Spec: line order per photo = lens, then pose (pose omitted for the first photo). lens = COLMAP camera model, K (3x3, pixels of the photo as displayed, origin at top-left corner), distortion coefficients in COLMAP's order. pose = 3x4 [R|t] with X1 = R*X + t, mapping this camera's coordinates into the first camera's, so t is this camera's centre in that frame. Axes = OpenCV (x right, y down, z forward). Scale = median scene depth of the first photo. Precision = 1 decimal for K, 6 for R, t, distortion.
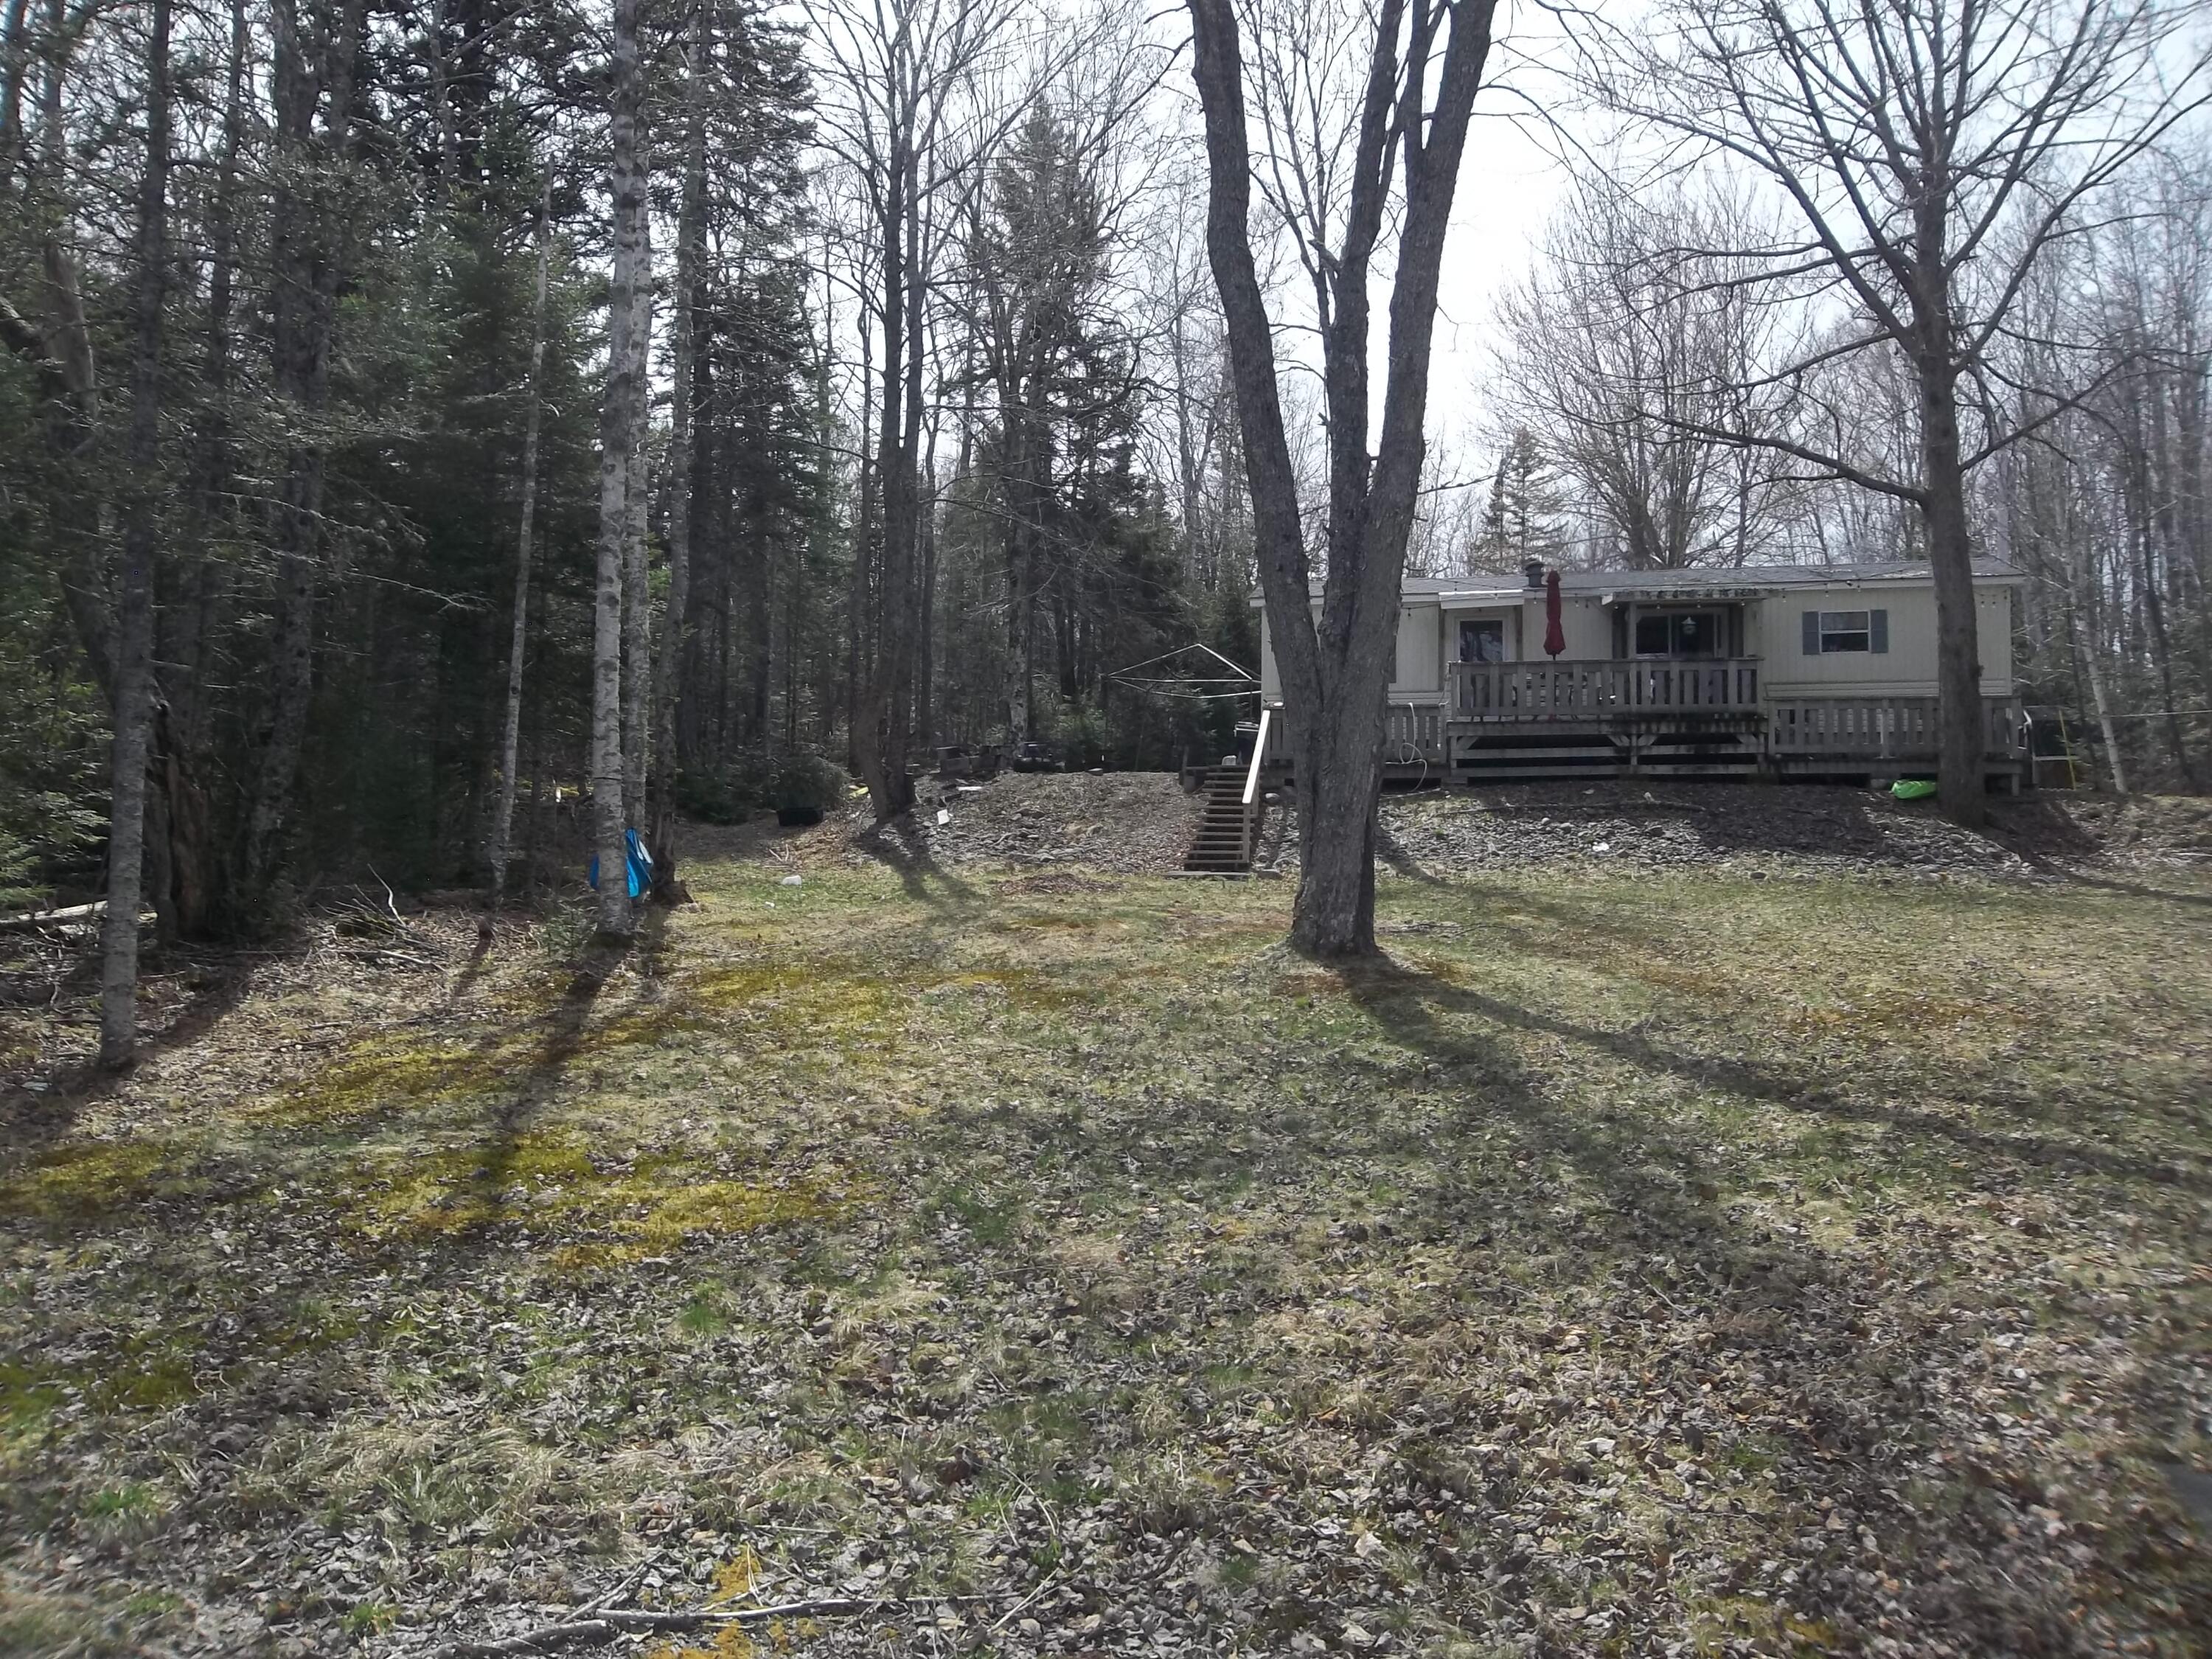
lens RADIAL K [[1771.2, 0, 1105.8], [0, 1771.2, 820.4], [0, 0, 1]] dist [-0.004789, 0.001563]
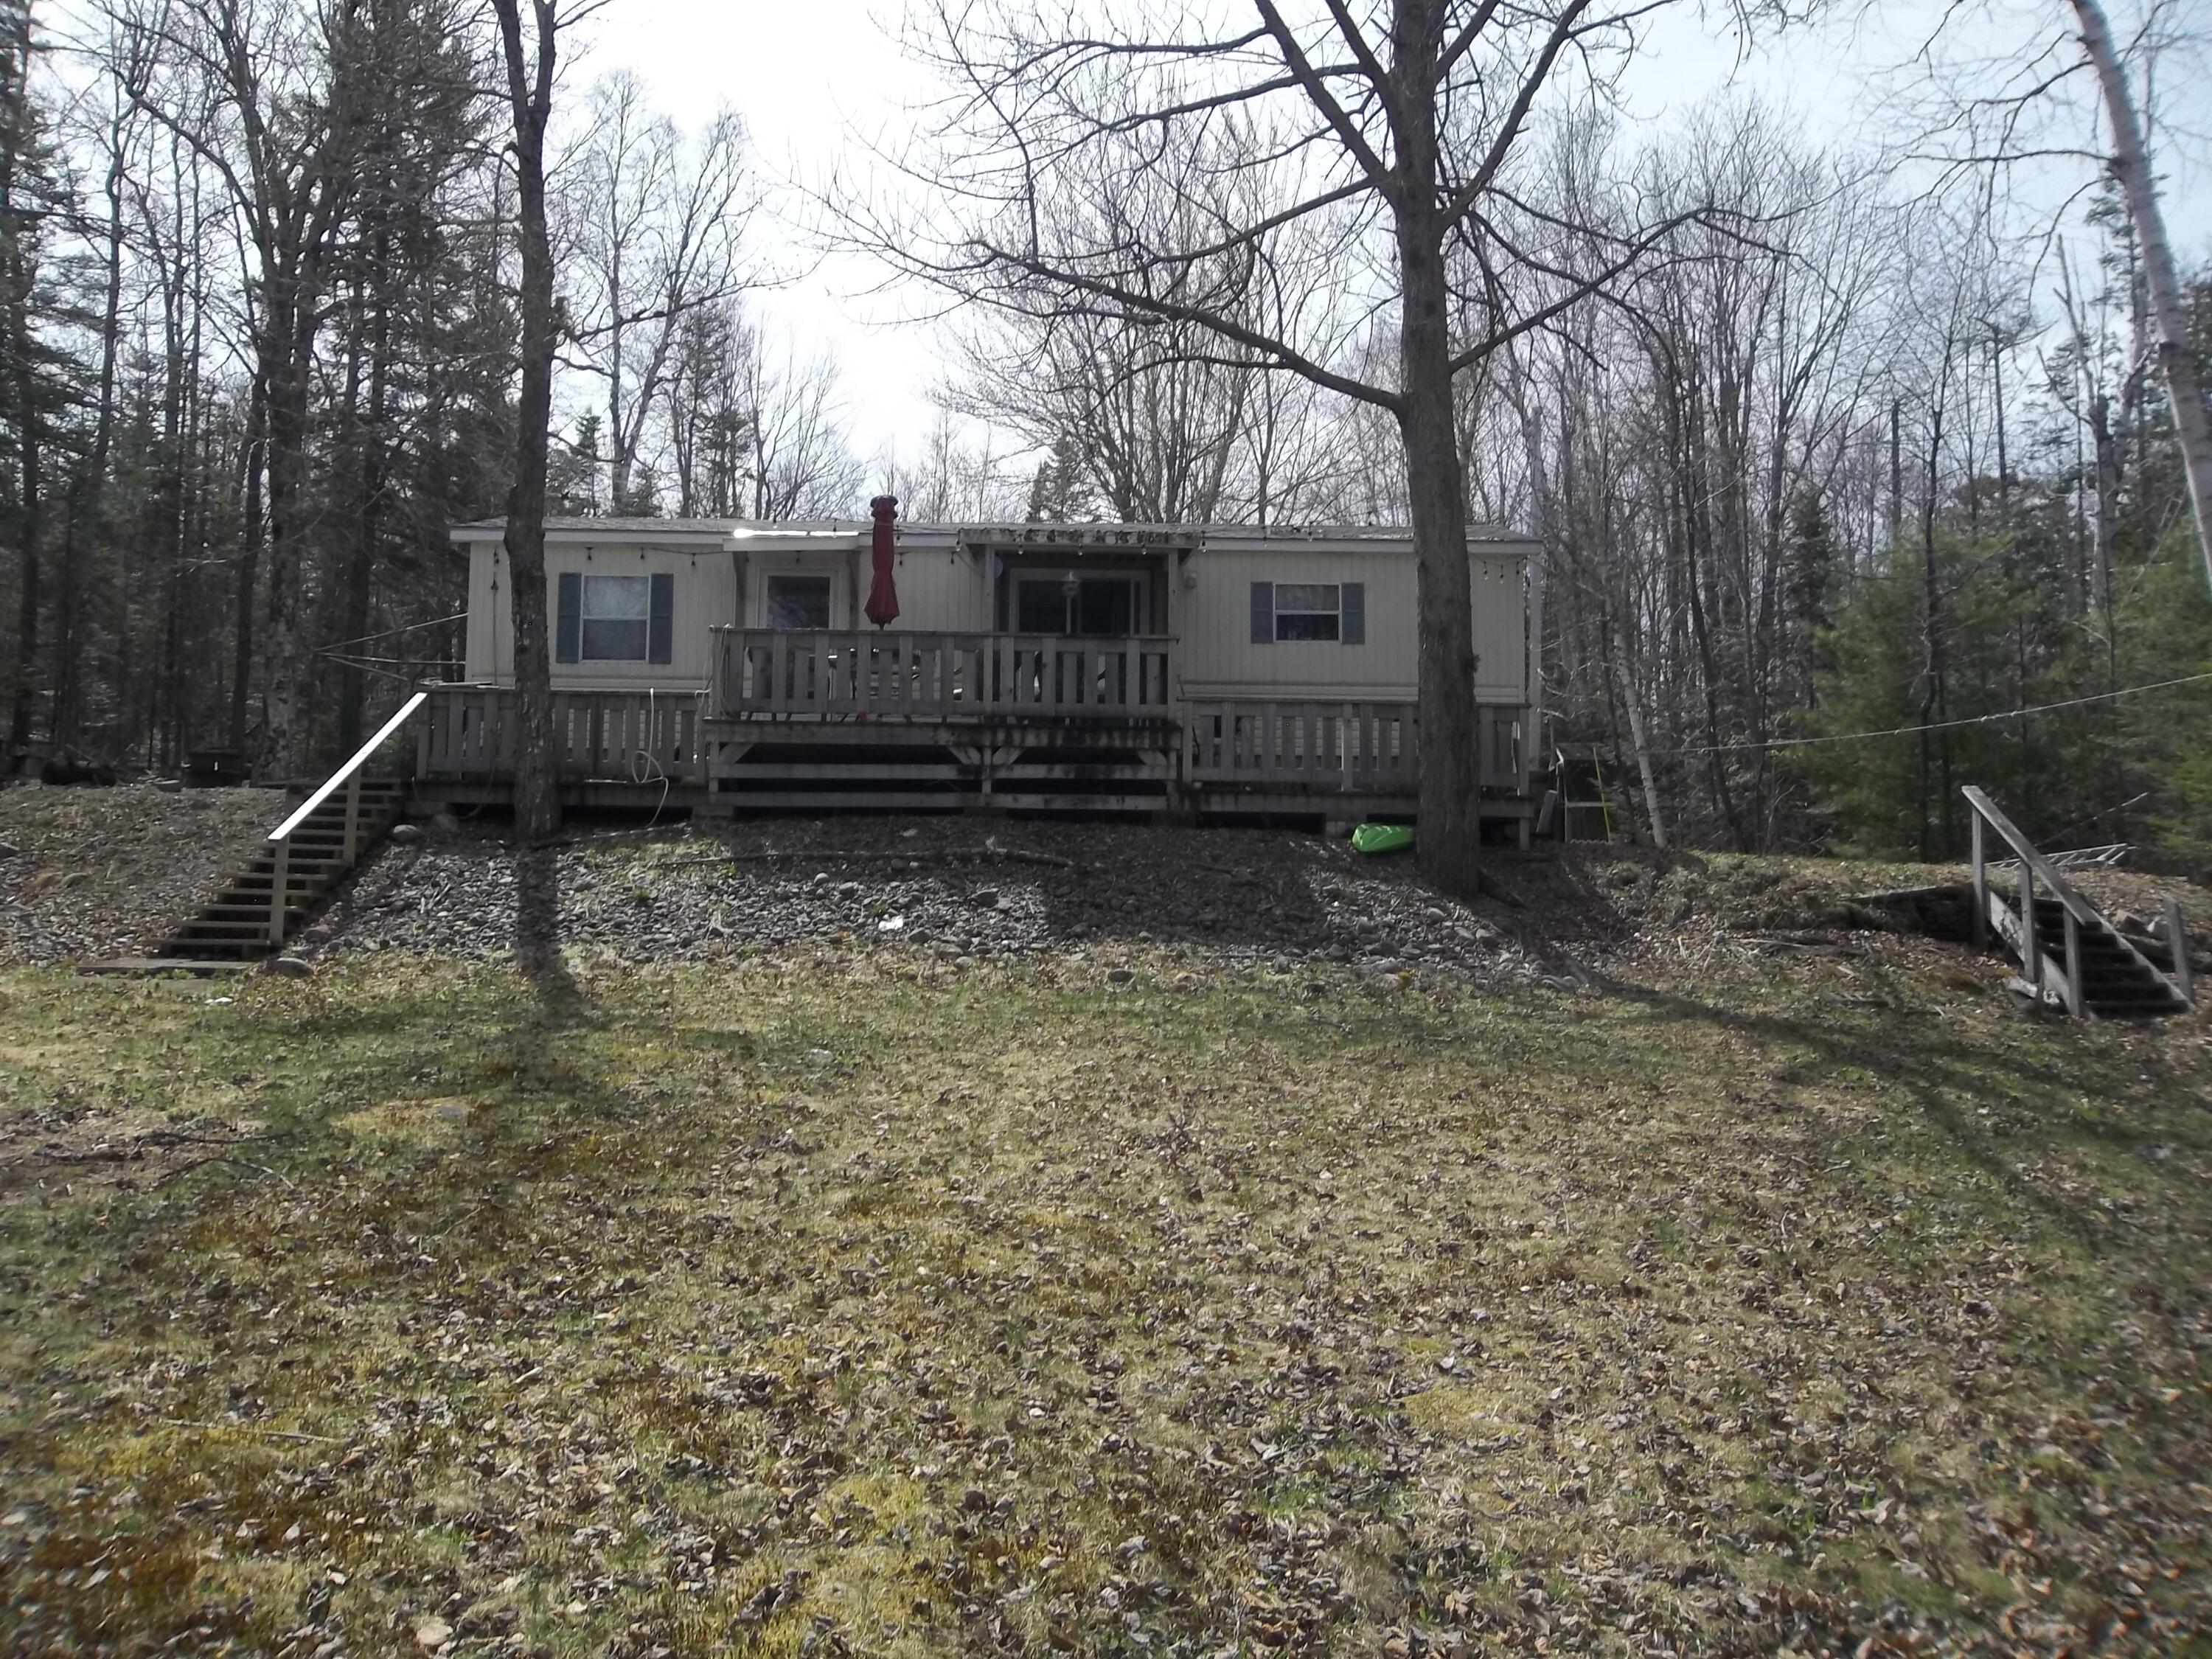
lens RADIAL K [[1771.2, 0, 1105.8], [0, 1771.2, 820.4], [0, 0, 1]] dist [-0.004789, 0.001563]
pose [[0.975563, 0.020268, 0.218783, 0.205452], [-0.015683, 0.999620, -0.022672, -0.007379], [-0.219159, 0.018687, 0.975510, 0.365397]]
